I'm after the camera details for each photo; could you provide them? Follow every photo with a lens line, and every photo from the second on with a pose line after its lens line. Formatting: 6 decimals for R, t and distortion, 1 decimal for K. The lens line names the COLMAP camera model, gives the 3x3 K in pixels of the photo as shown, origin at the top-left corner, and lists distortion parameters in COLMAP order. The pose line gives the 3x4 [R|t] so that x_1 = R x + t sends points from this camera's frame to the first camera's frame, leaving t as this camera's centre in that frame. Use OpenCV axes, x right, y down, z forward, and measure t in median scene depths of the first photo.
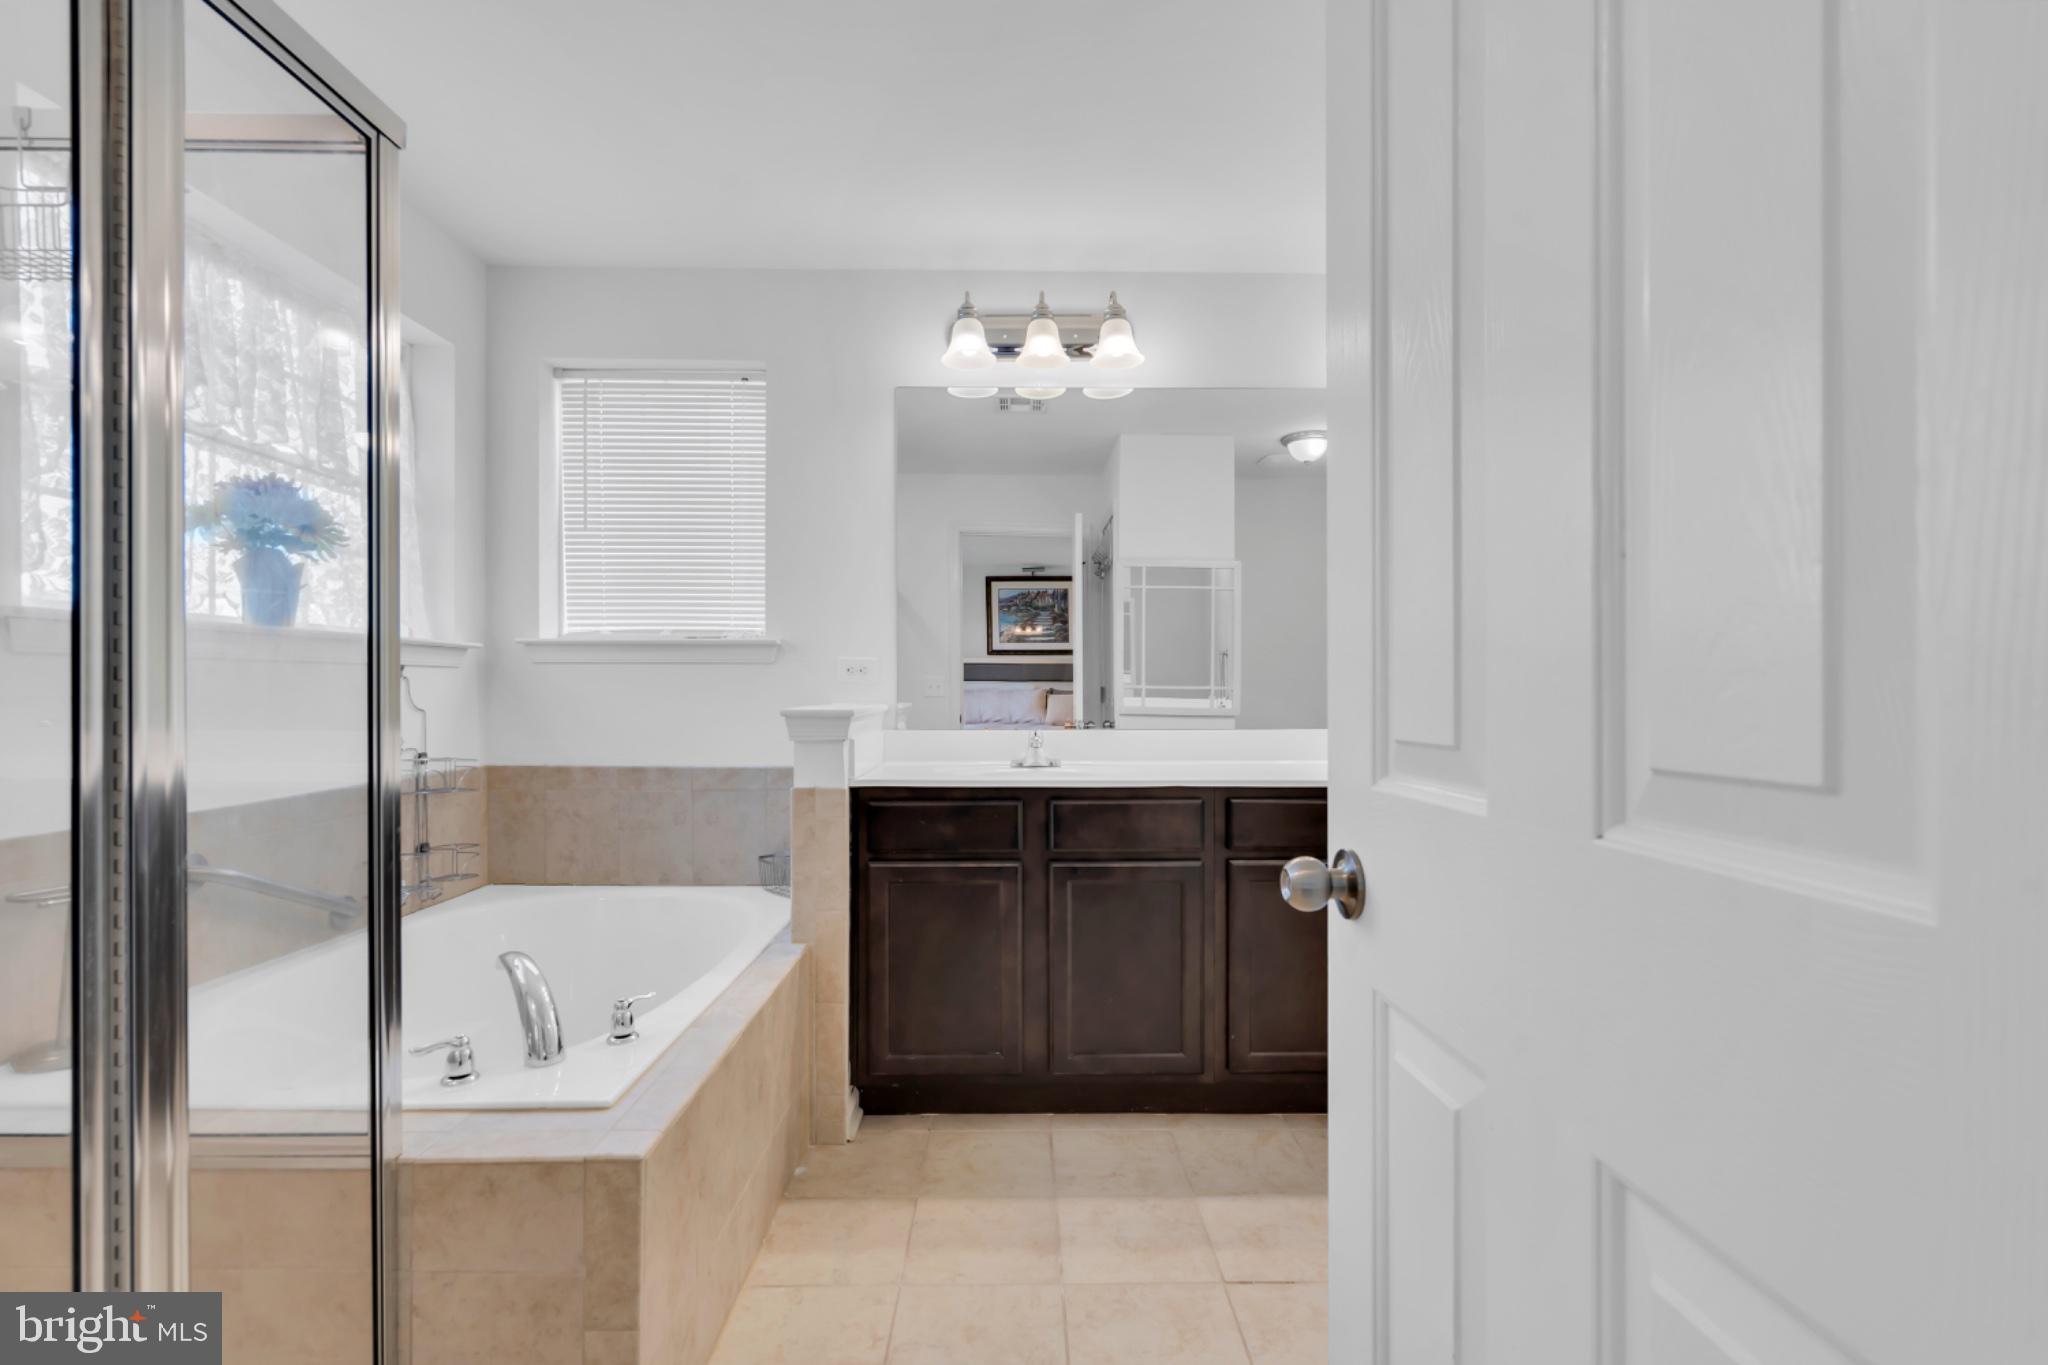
lens RADIAL K [[926.6, 0, 1031.5], [0, 926.6, 678.5], [0, 0, 1]] dist [0.002122, 0.000722]
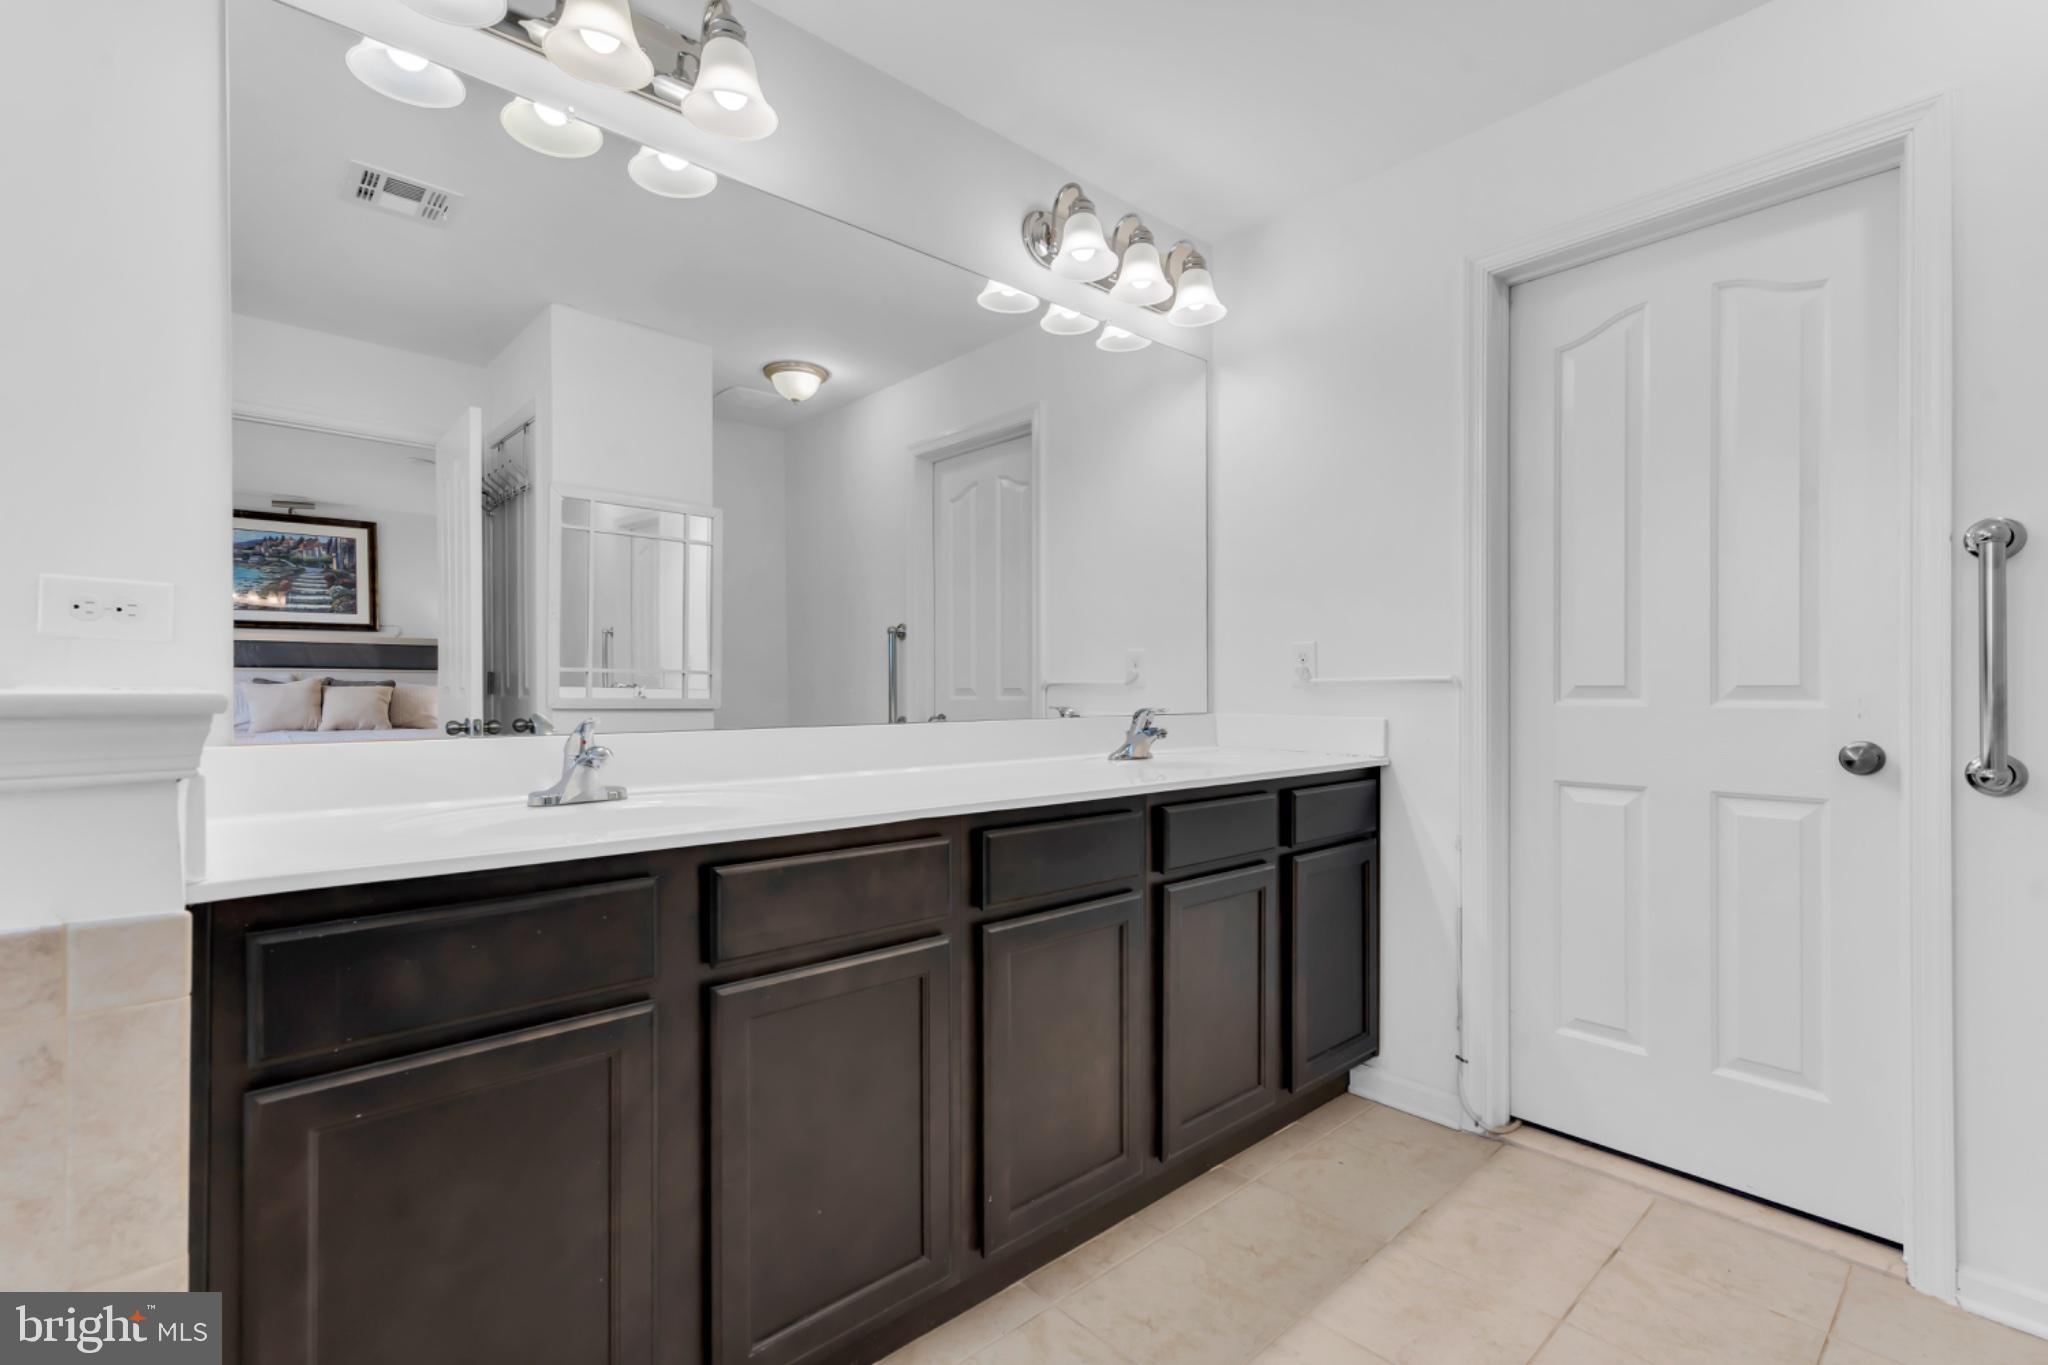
lens RADIAL K [[920.5, 0, 1008.3], [0, 920.5, 686.3], [0, 0, 1]] dist [0.028707, 0.000108]
pose [[0.757735, 0.000580, 0.652562, -0.091840], [-0.008720, 0.999919, 0.009236, 0.010713], [-0.652504, -0.012688, 0.757679, 0.236424]]
